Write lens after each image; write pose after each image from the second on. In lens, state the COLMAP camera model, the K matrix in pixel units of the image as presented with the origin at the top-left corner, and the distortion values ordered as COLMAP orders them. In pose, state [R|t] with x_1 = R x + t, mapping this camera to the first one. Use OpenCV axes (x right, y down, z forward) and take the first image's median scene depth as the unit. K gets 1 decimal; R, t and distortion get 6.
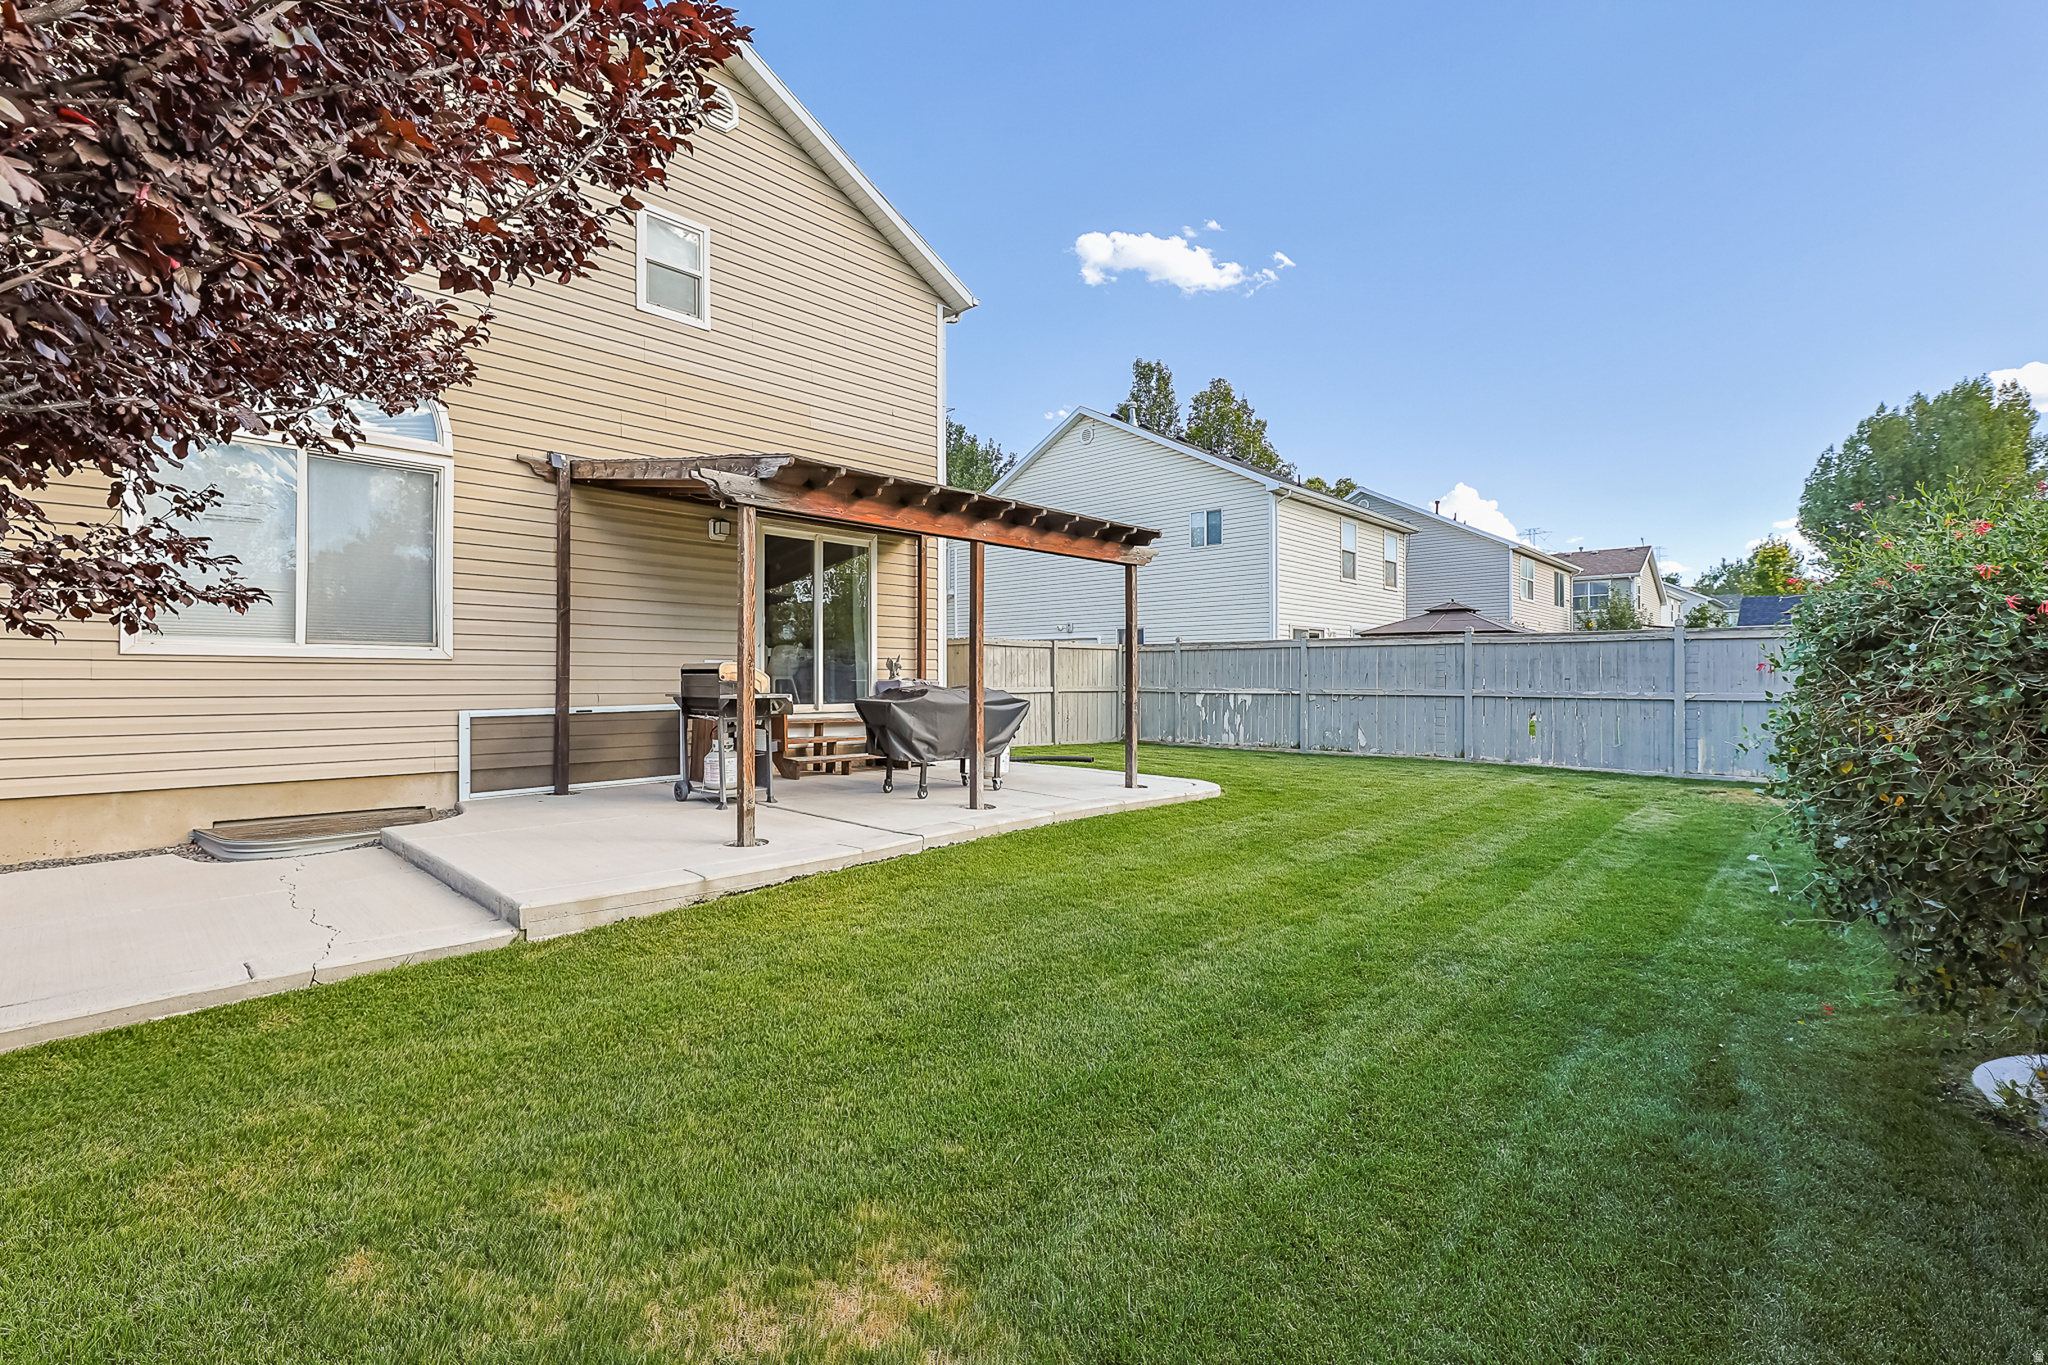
lens RADIAL K [[884.5, 0, 1027.0], [0, 884.5, 653.2], [0, 0, 1]] dist [0.001680, 0.000411]
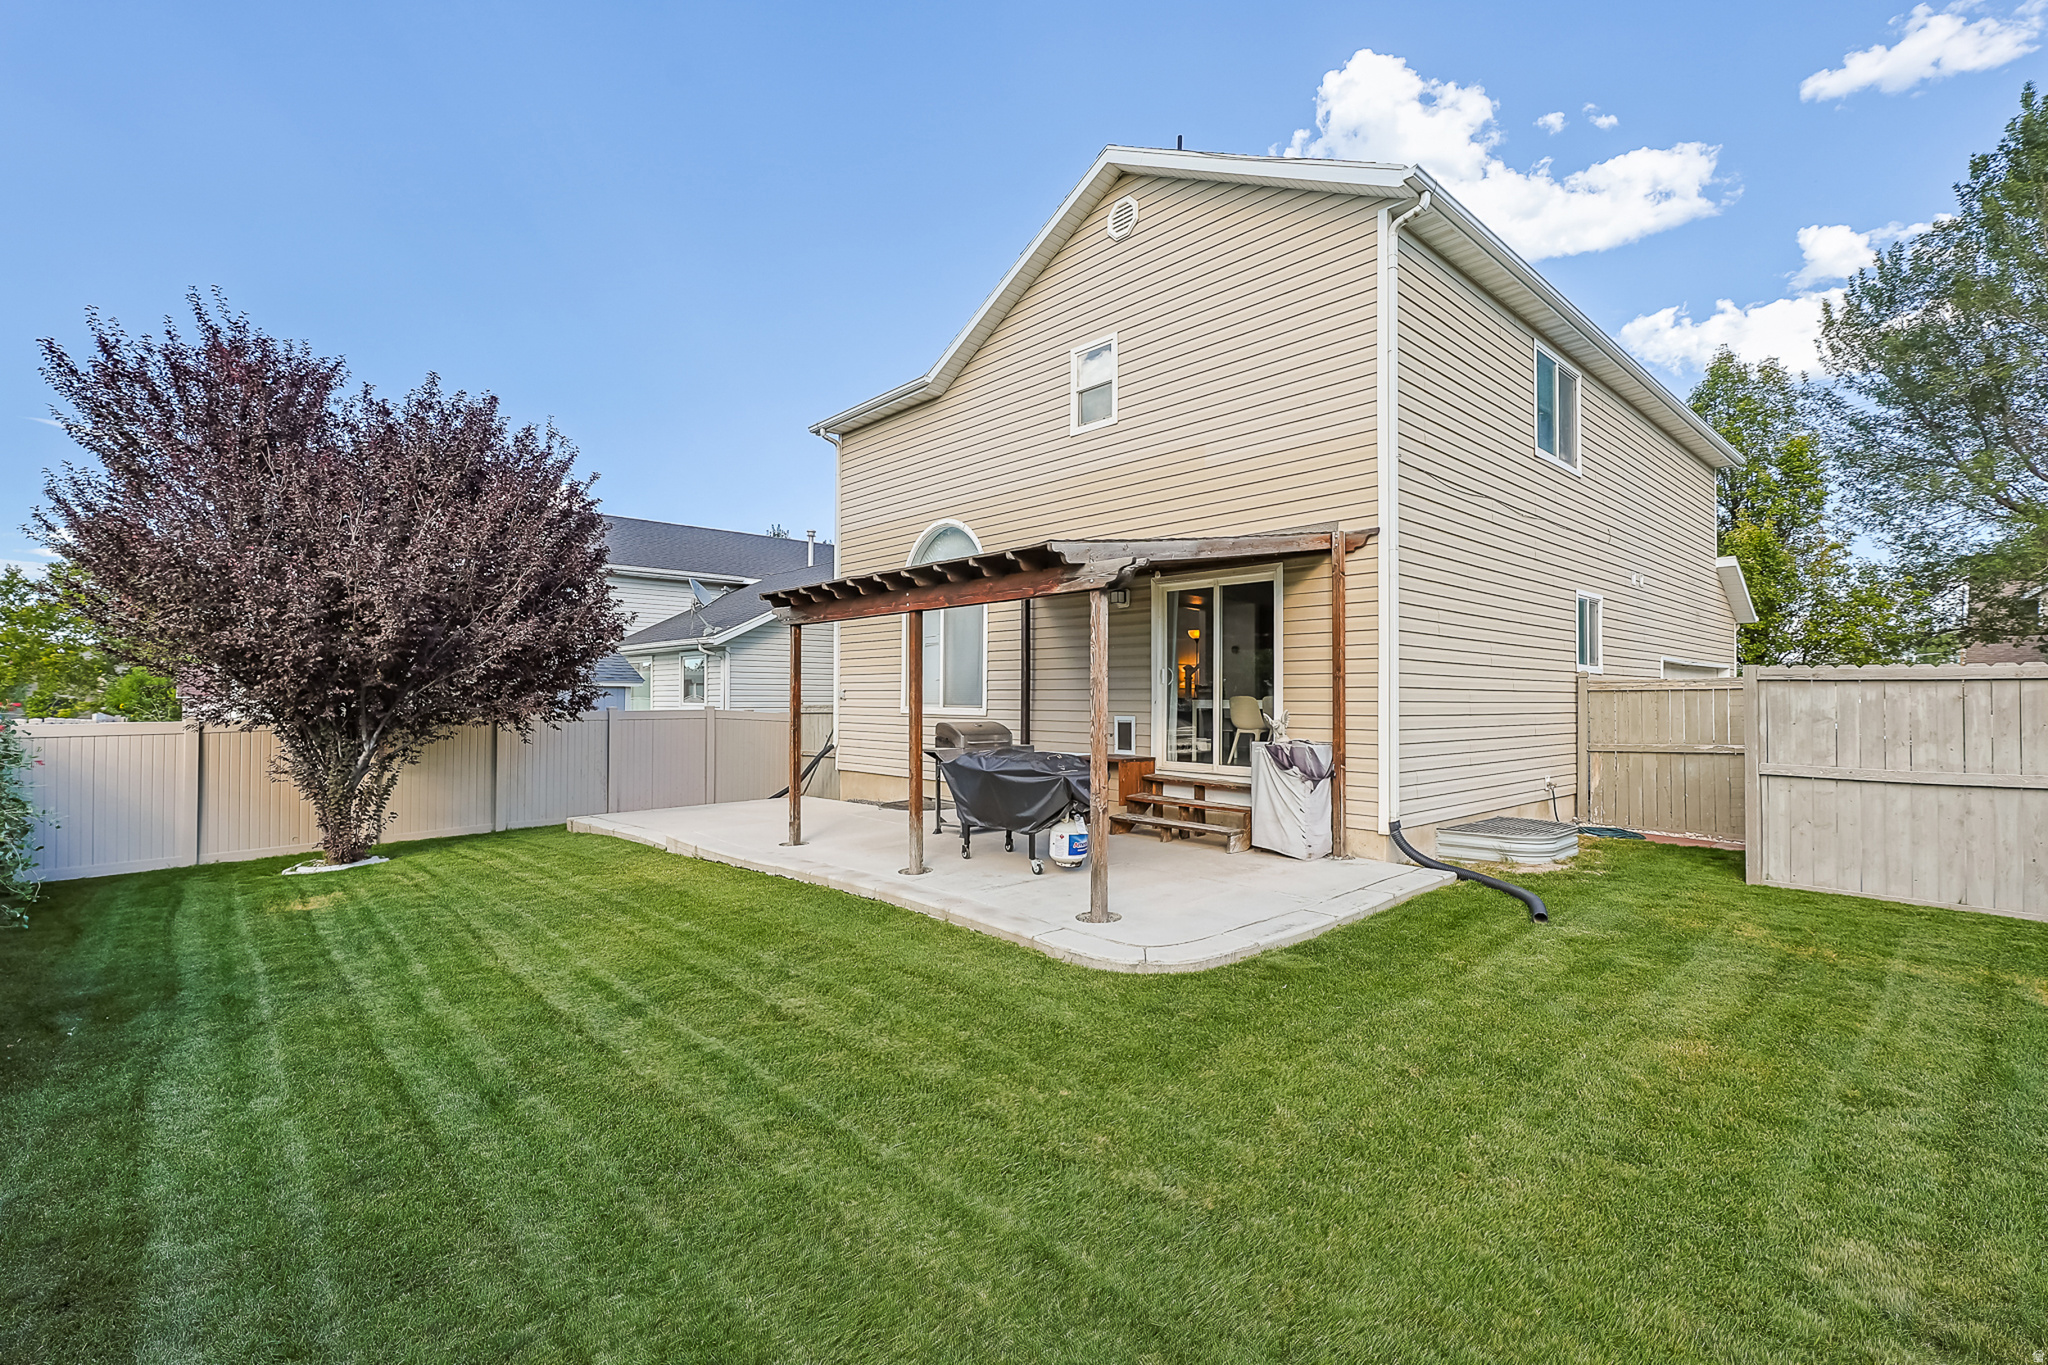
lens RADIAL K [[884.5, 0, 1027.0], [0, 884.5, 653.2], [0, 0, 1]] dist [0.001680, 0.000411]
pose [[-0.064543, -0.050782, -0.996622, 0.700778], [0.030573, 0.998135, -0.052839, -0.015491], [0.997447, -0.033880, -0.062870, 0.871312]]
